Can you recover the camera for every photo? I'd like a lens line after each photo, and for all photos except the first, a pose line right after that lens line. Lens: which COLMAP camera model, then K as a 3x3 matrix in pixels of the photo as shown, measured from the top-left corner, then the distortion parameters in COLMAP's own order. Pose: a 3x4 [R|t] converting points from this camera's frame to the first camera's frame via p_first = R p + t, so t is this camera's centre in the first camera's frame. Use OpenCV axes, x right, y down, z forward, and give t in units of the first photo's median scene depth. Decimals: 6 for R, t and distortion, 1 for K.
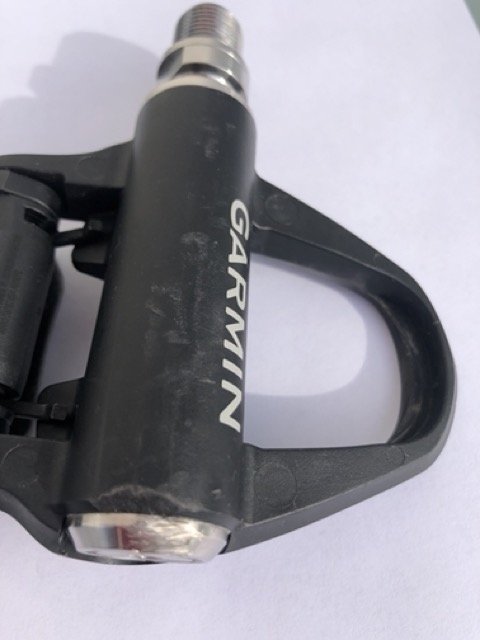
lens RADIAL K [[526.1, 0, 237.7], [0, 526.1, 320.2], [0, 0, 1]] dist [-0.070939, 0.002420]
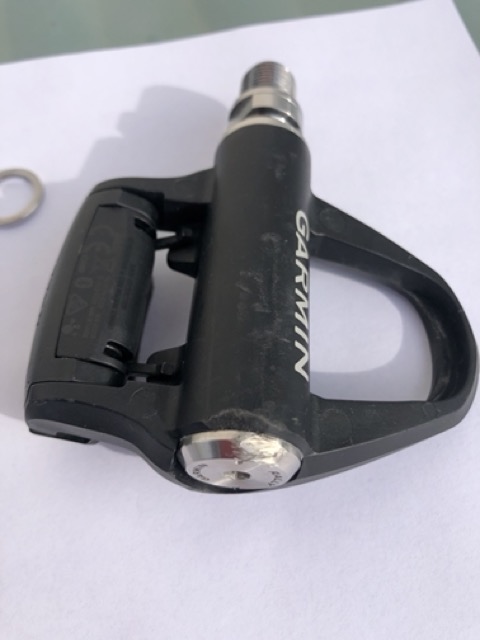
lens RADIAL K [[499.3, 0, 240.0], [0, 499.3, 320.0], [0, 0, 1]] dist [-0.061617, -0.007169]
pose [[0.998344, -0.000598, -0.057524, -0.078635], [-0.002927, 0.998122, -0.061183, 0.114077], [0.057452, 0.061250, 0.996468, -0.207082]]
